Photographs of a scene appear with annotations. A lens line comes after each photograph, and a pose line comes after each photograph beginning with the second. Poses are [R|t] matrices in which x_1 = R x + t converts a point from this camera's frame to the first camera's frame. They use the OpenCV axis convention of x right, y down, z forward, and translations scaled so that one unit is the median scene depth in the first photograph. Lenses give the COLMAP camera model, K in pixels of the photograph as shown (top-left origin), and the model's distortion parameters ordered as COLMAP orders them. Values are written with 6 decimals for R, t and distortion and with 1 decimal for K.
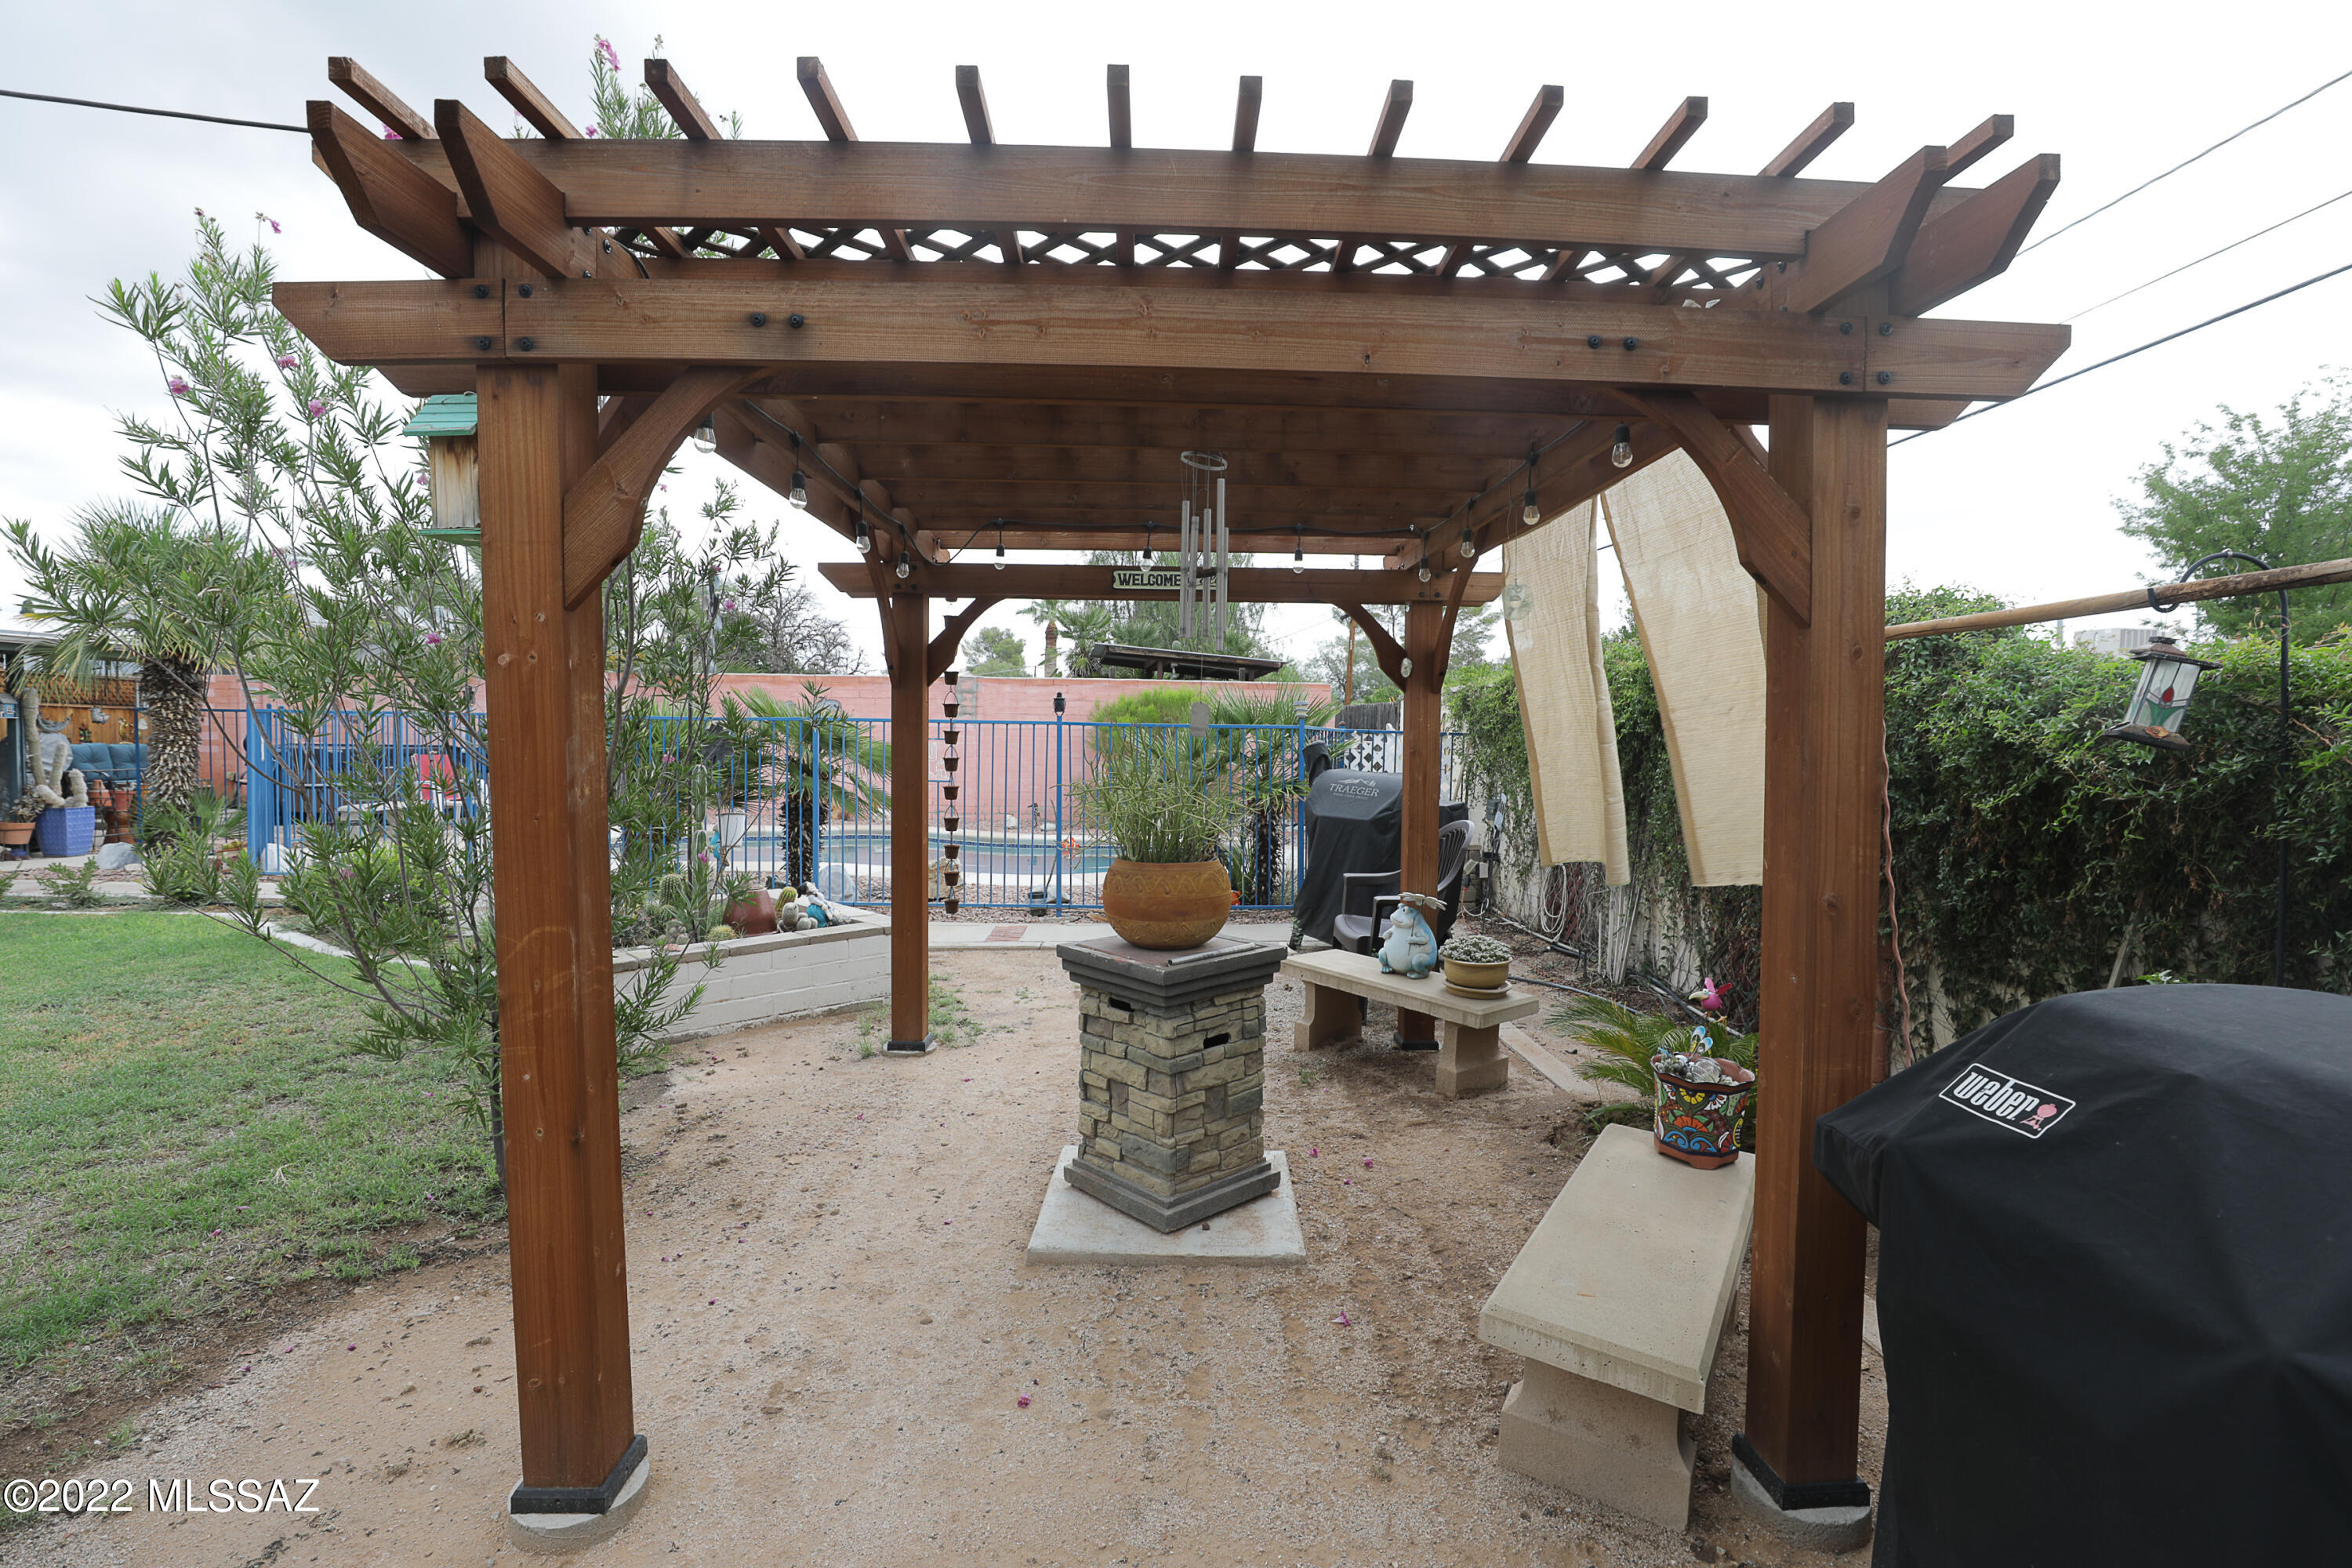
lens RADIAL K [[1071.4, 0, 1172.9], [0, 1071.4, 787.8], [0, 0, 1]] dist [-0.044070, 0.013119]
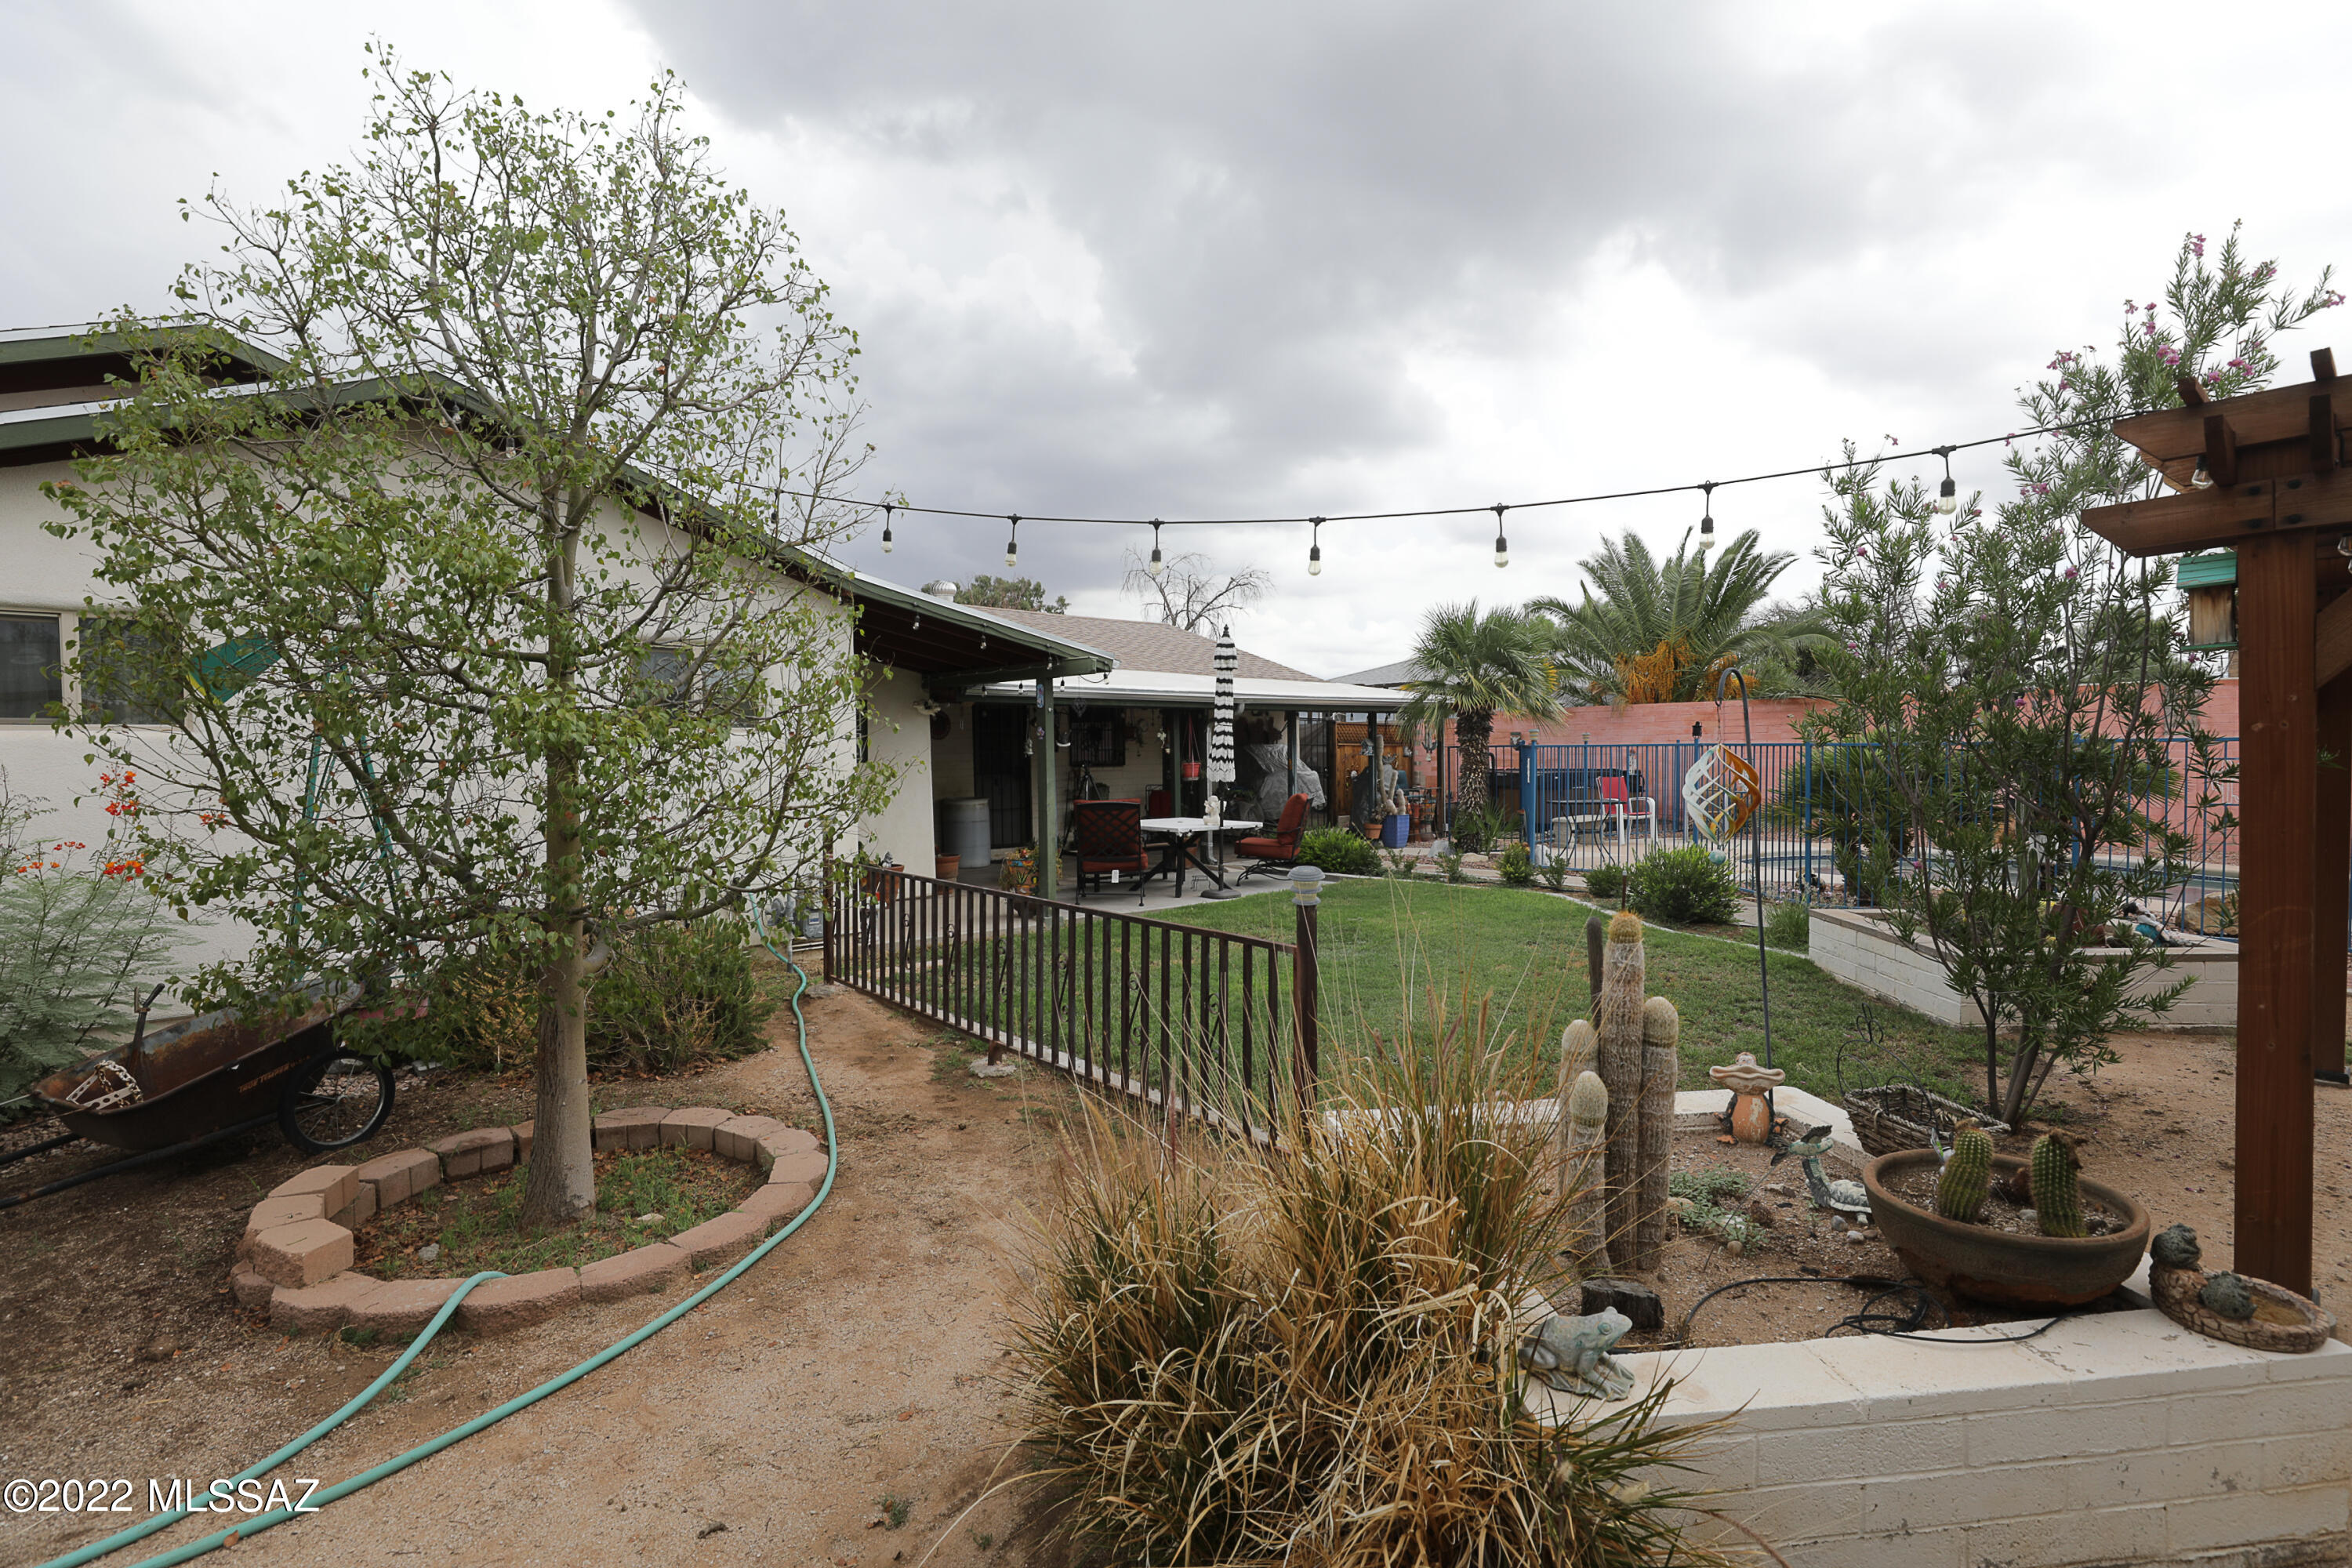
lens RADIAL K [[1071.4, 0, 1172.9], [0, 1071.4, 787.8], [0, 0, 1]] dist [-0.044070, 0.013119]
pose [[0.625831, 0.000594, -0.779958, -0.246477], [-0.013483, 0.999859, -0.010057, 0.000781], [0.779842, 0.016810, 0.625751, -0.632323]]
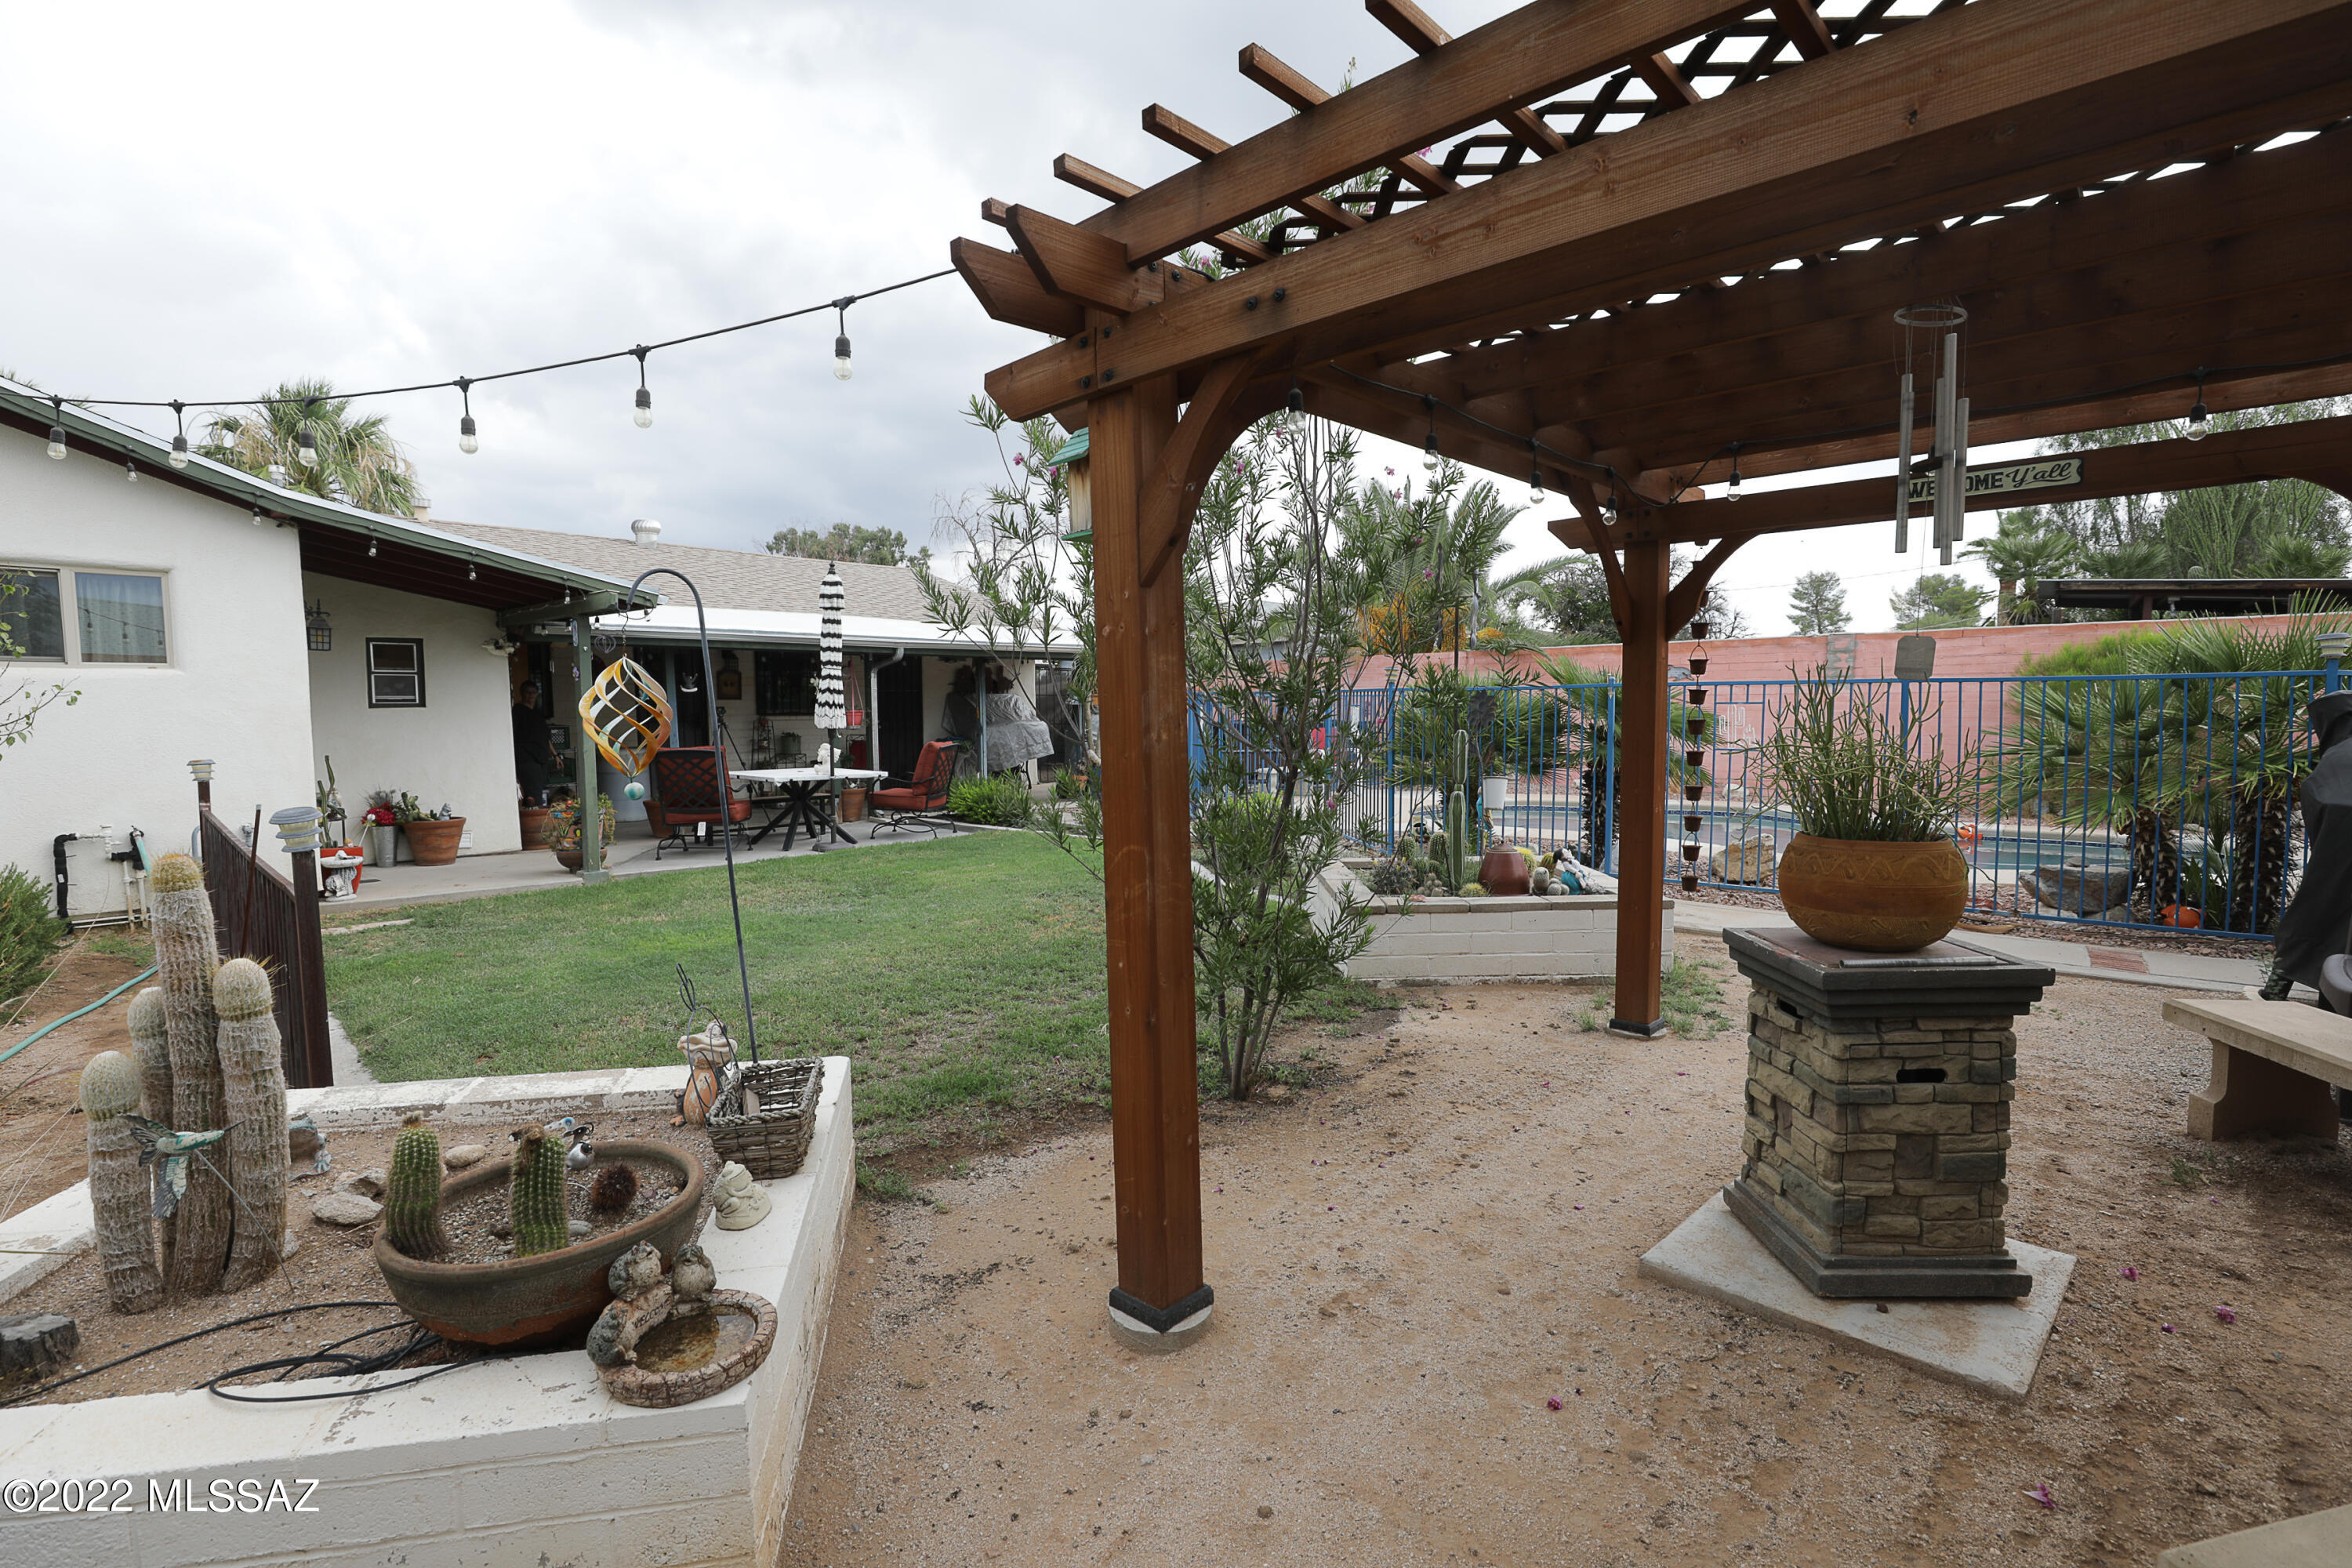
lens RADIAL K [[1071.4, 0, 1172.9], [0, 1071.4, 787.8], [0, 0, 1]] dist [-0.044070, 0.013119]
pose [[0.699736, 0.030369, -0.713756, 0.187860], [-0.013835, 0.999485, 0.028962, 0.015070], [0.714267, -0.010391, 0.699796, 0.088525]]
